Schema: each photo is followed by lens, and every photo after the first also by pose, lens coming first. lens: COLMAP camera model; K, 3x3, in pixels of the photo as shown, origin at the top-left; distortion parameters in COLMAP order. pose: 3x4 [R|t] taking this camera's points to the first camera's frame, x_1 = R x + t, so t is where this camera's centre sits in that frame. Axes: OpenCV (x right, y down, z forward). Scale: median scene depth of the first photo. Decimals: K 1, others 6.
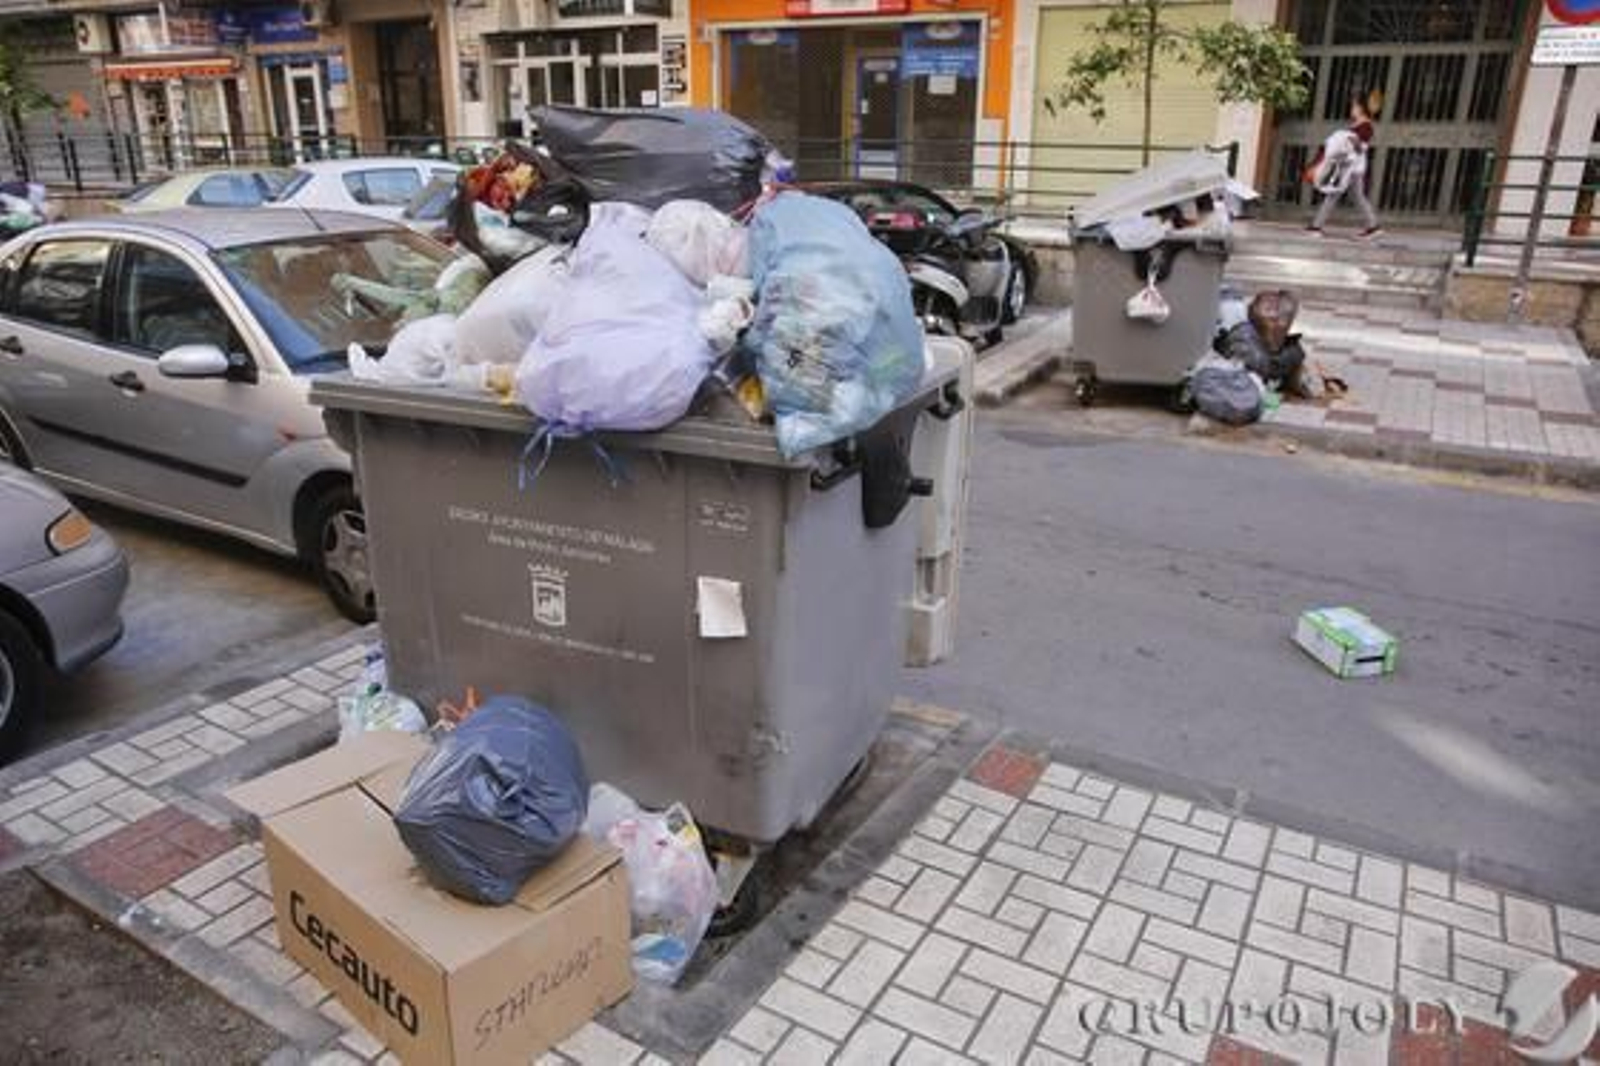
lens RADIAL K [[1092.4, 0, 804.1], [0, 1092.4, 528.3], [0, 0, 1]] dist [-0.099392, 0.077450]
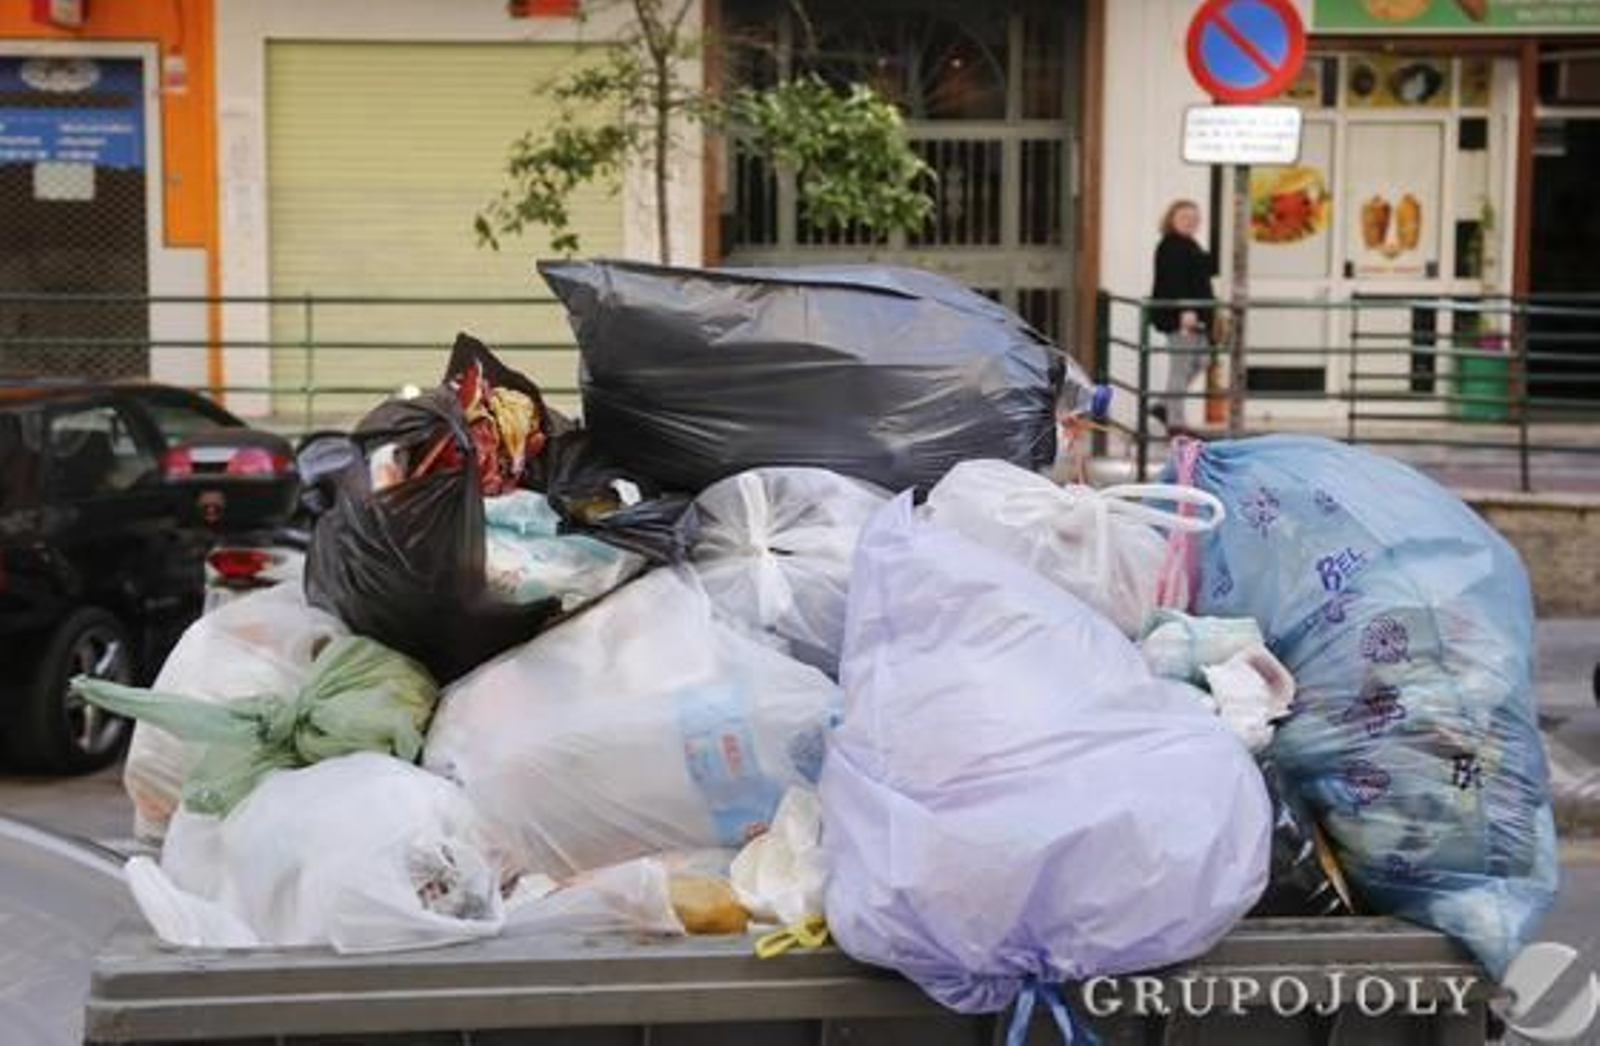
lens RADIAL K [[2201.3, 0, 800.0], [0, 2201.3, 523.0], [0, 0, 1]] dist [0.070805, -0.057601]
pose [[0.868184, -0.059554, 0.492656, -0.133302], [0.174098, 0.966224, -0.190004, -0.022414], [-0.464700, 0.250729, 0.849228, 0.047930]]
